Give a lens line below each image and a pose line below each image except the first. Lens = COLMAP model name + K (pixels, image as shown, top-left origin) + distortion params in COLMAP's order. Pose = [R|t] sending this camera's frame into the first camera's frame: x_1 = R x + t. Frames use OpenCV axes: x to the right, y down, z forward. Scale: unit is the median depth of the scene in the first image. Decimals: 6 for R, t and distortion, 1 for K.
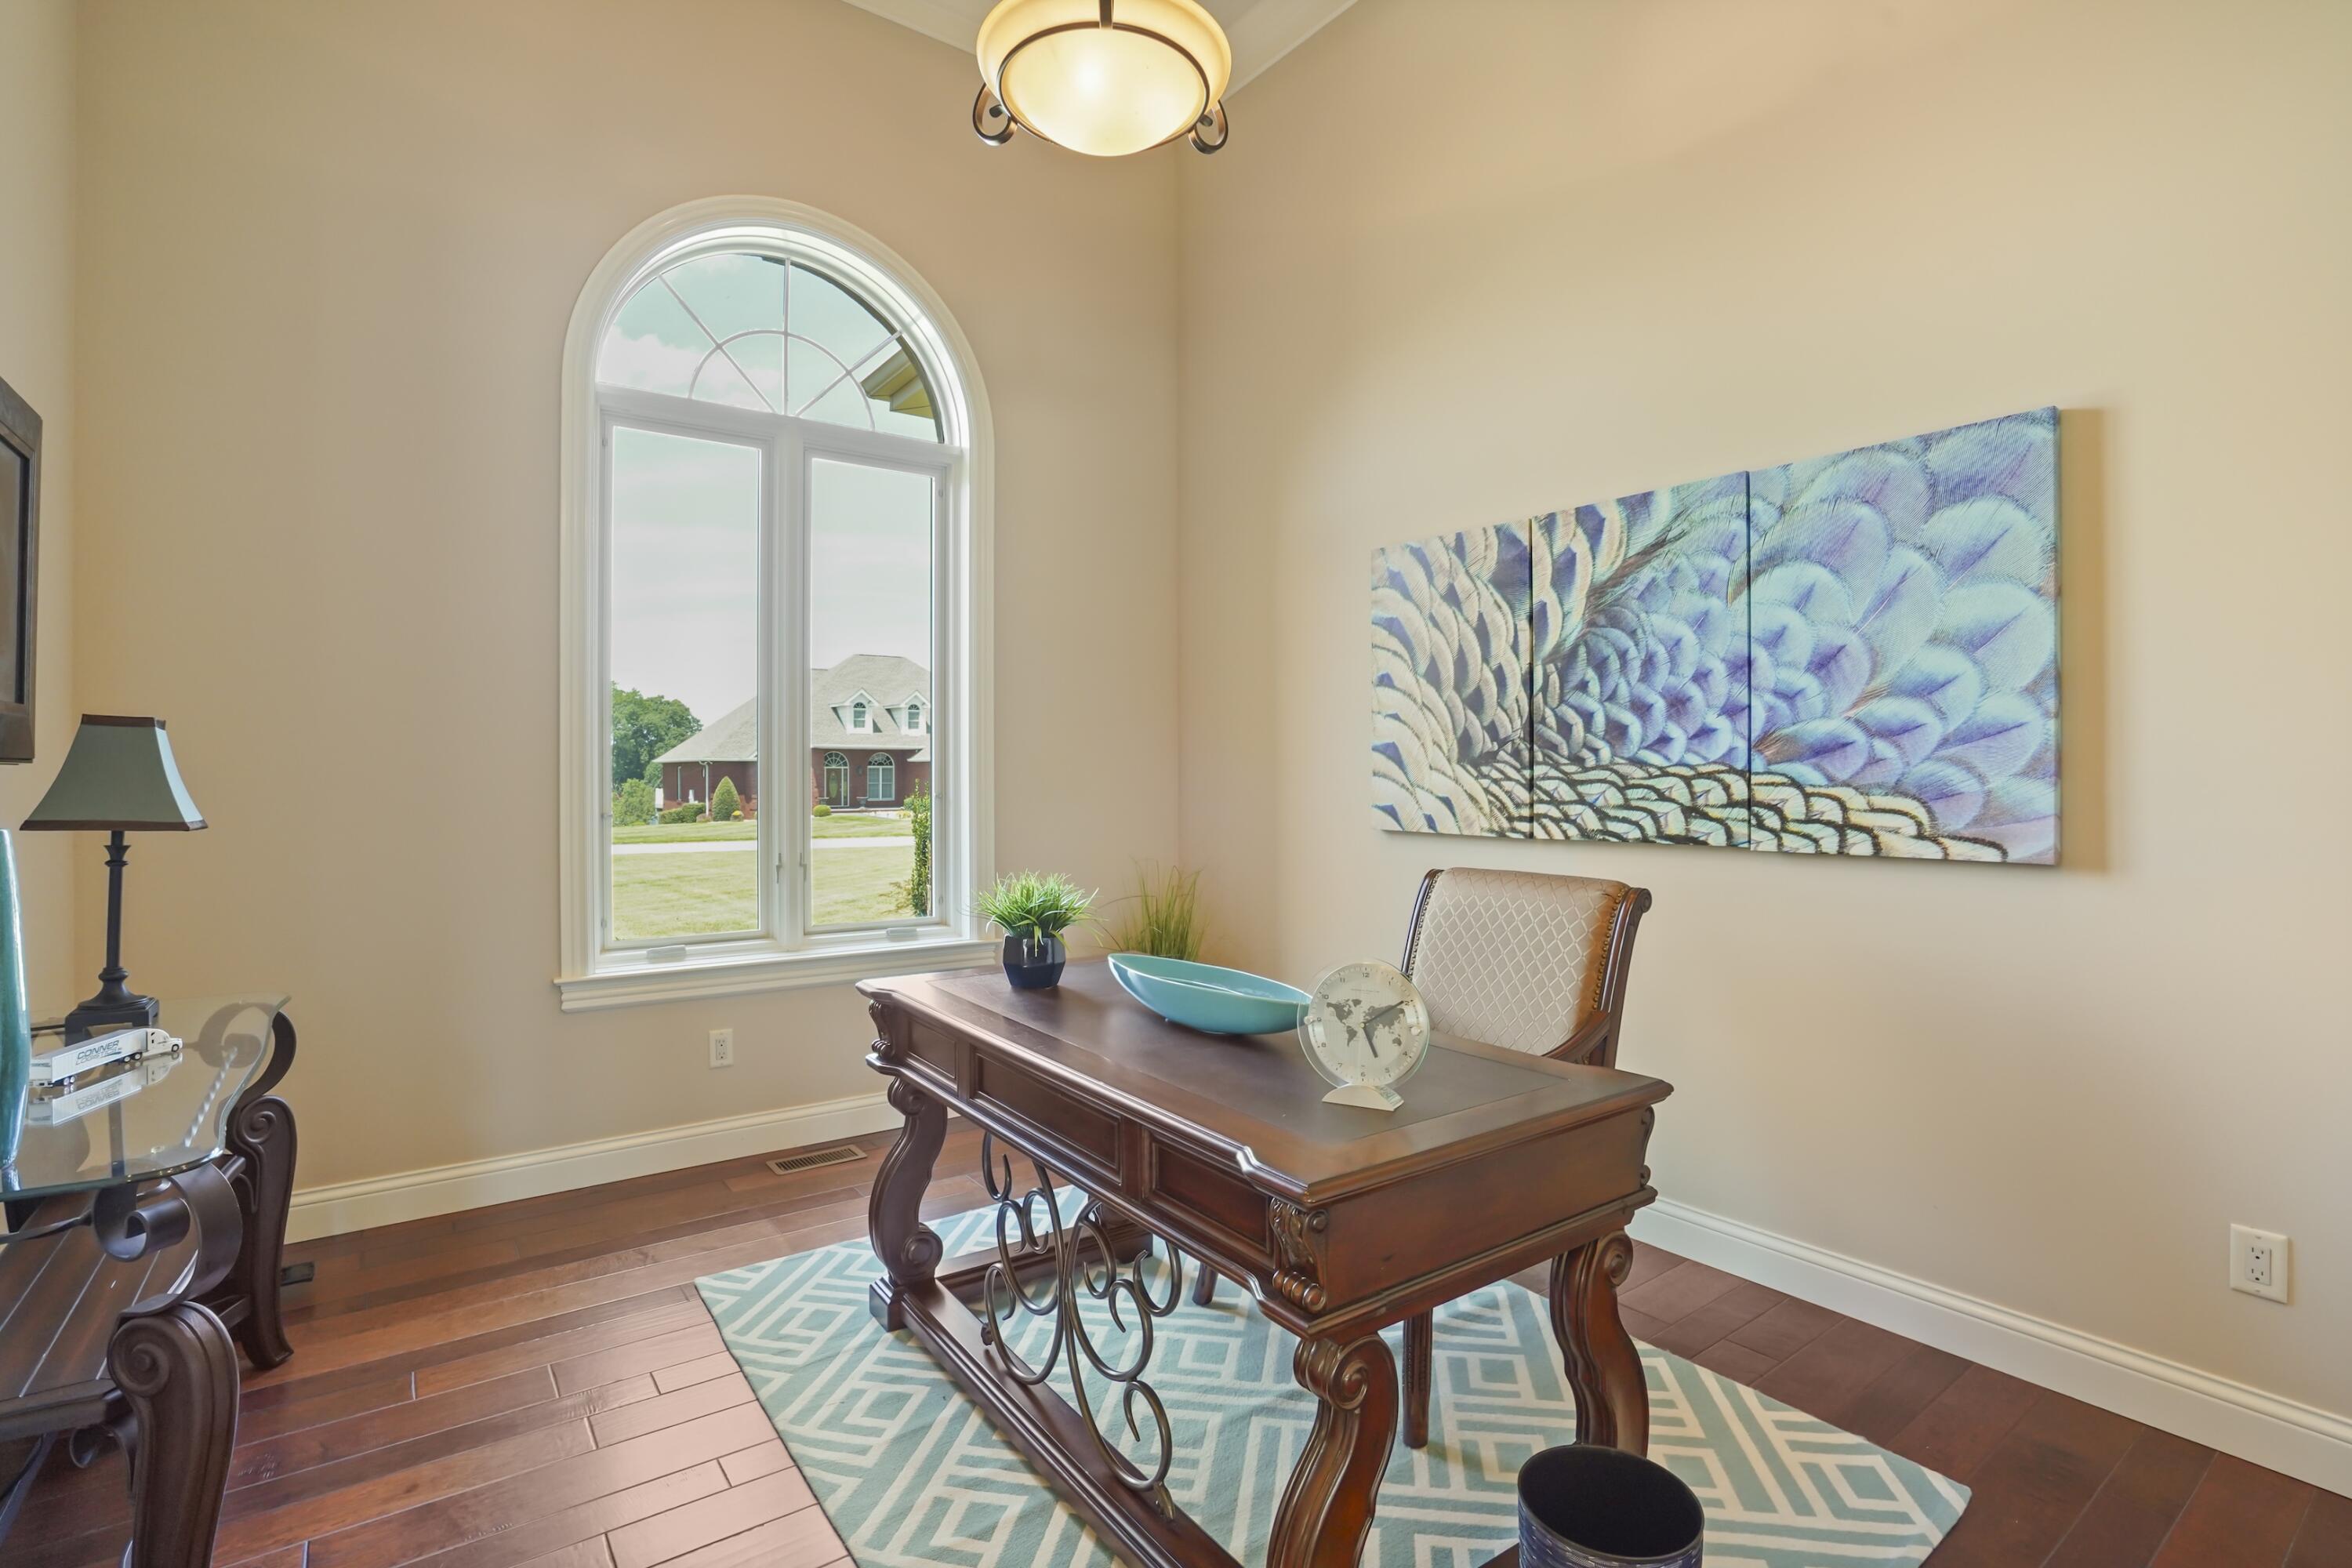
lens RADIAL K [[1105.0, 0, 1180.3], [0, 1105.0, 773.3], [0, 0, 1]] dist [-0.045420, 0.013393]
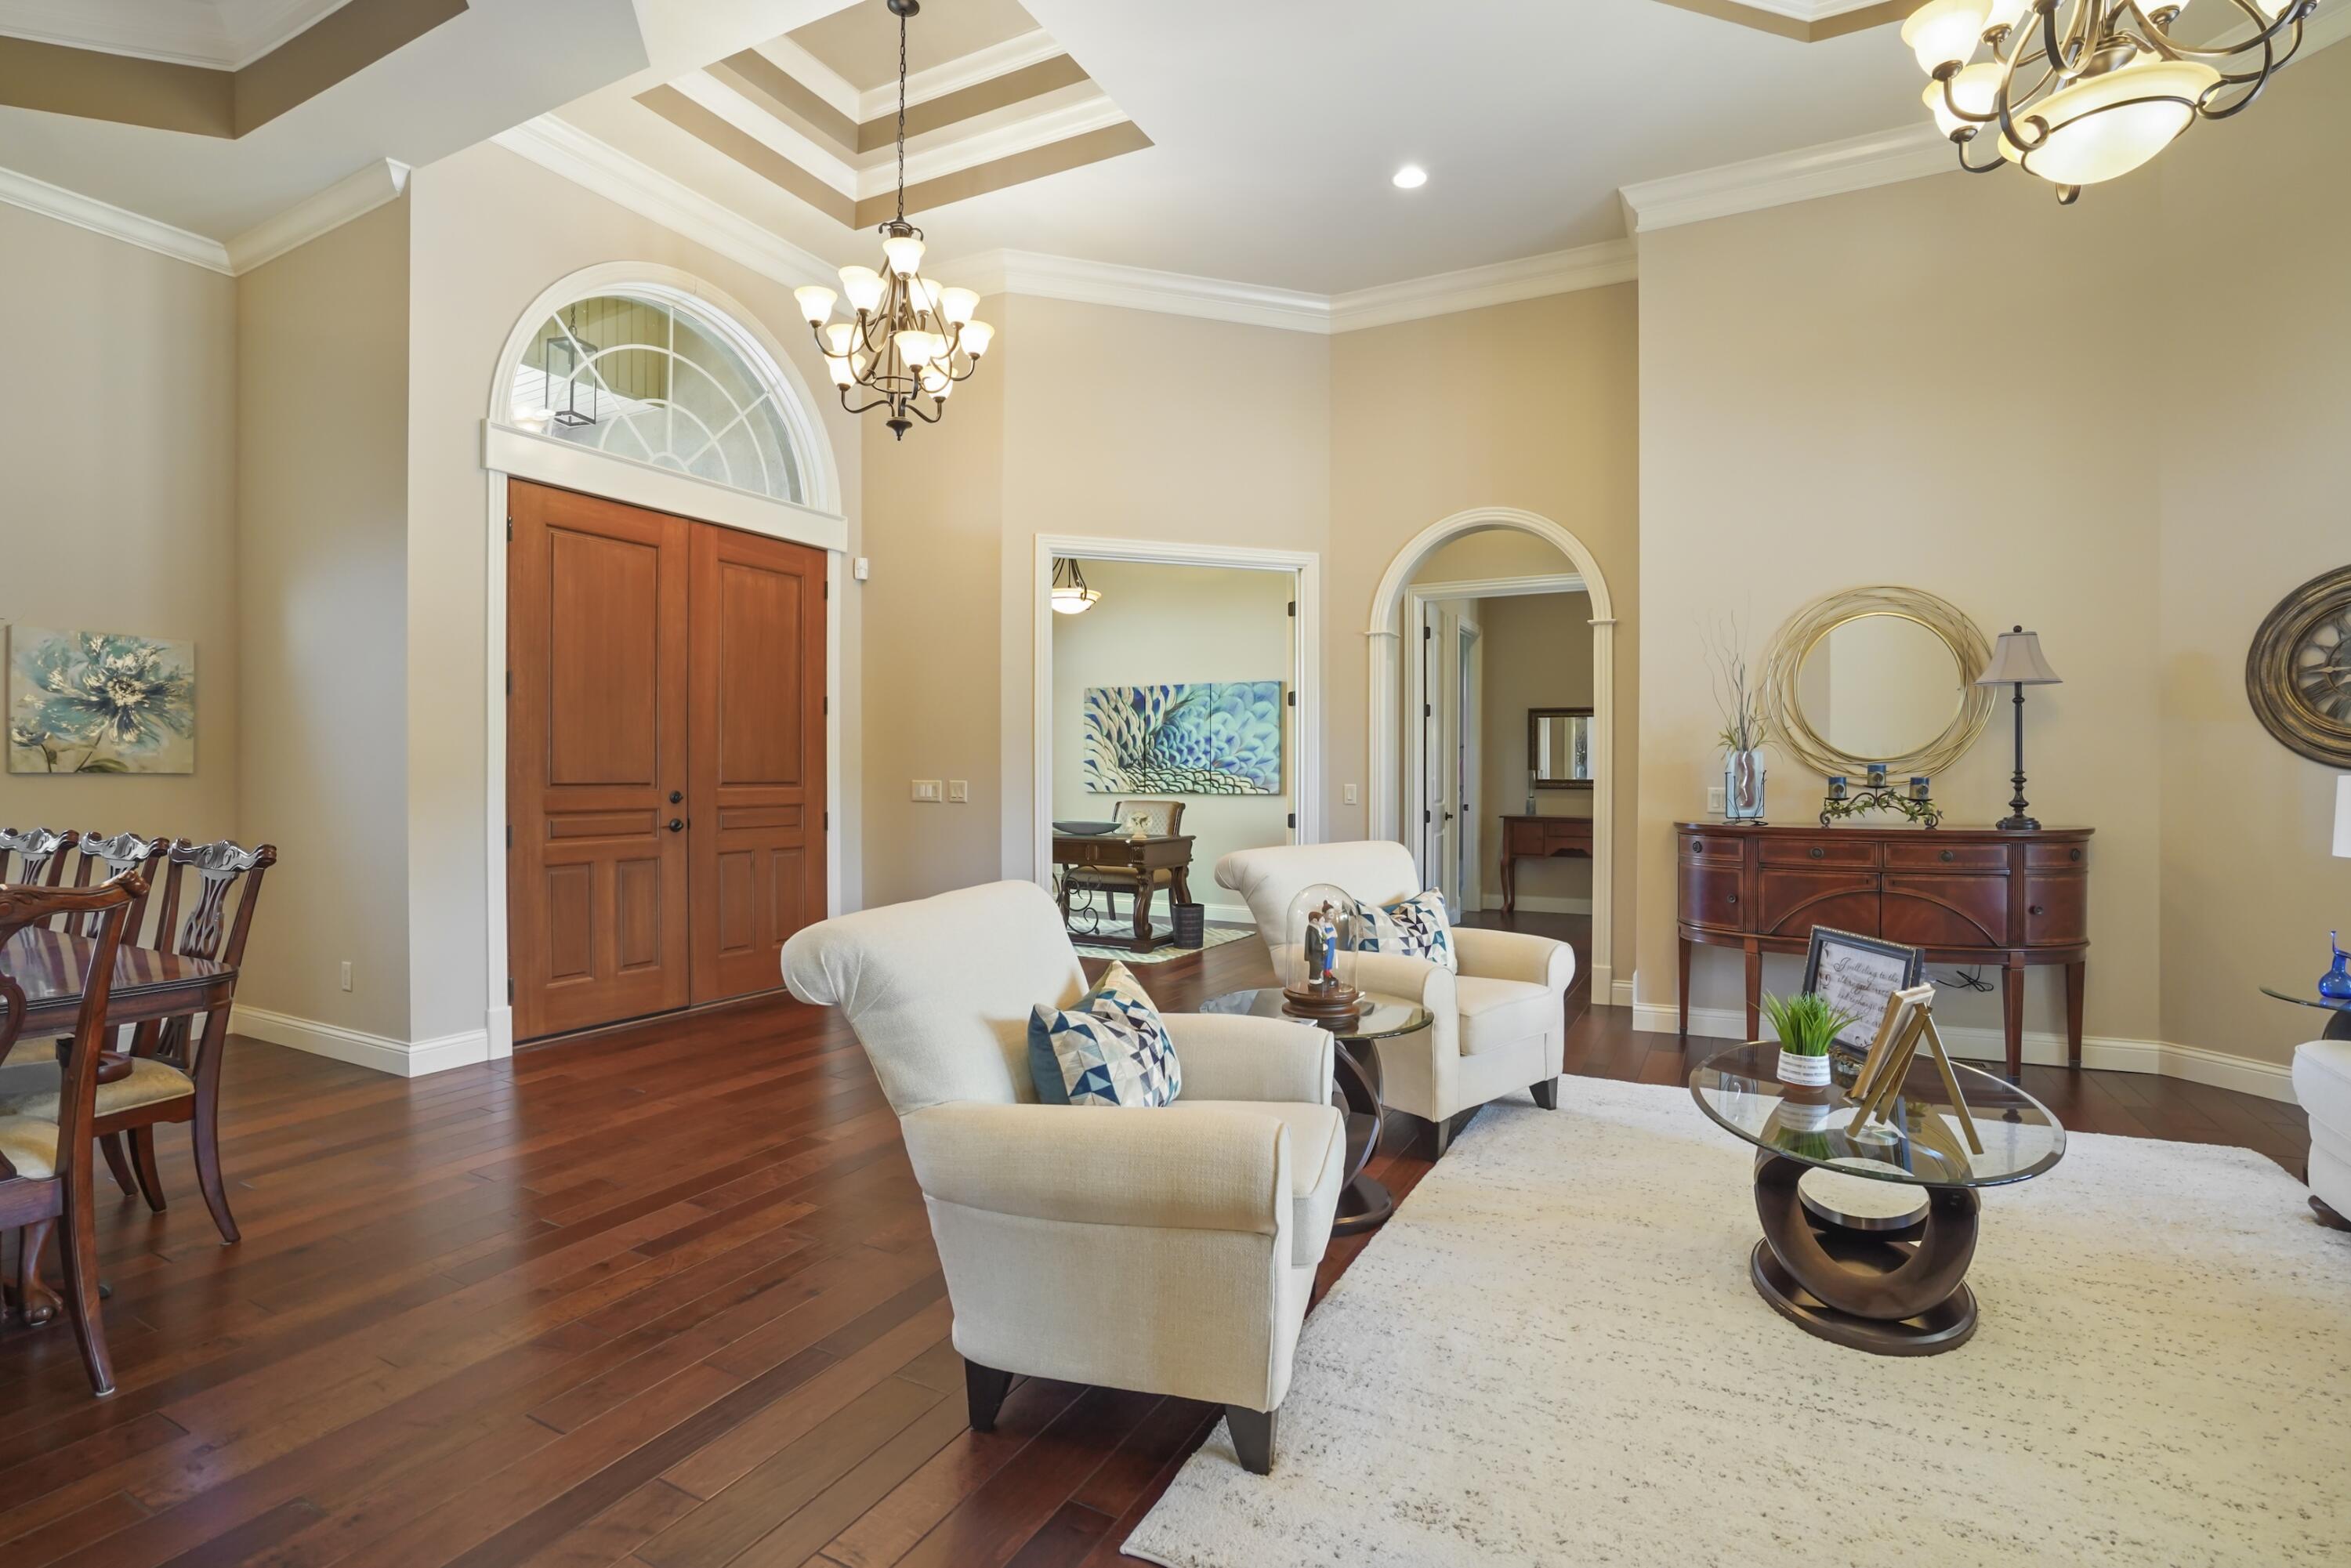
lens RADIAL K [[1104.5, 0, 1156.8], [0, 1104.5, 781.3], [0, 0, 1]] dist [-0.045420, 0.013393]
pose [[0.907605, -0.000507, 0.419825, -0.959988], [-0.003107, 0.999964, 0.007925, 0.004086], [-0.419814, -0.008497, 0.907570, -1.834227]]
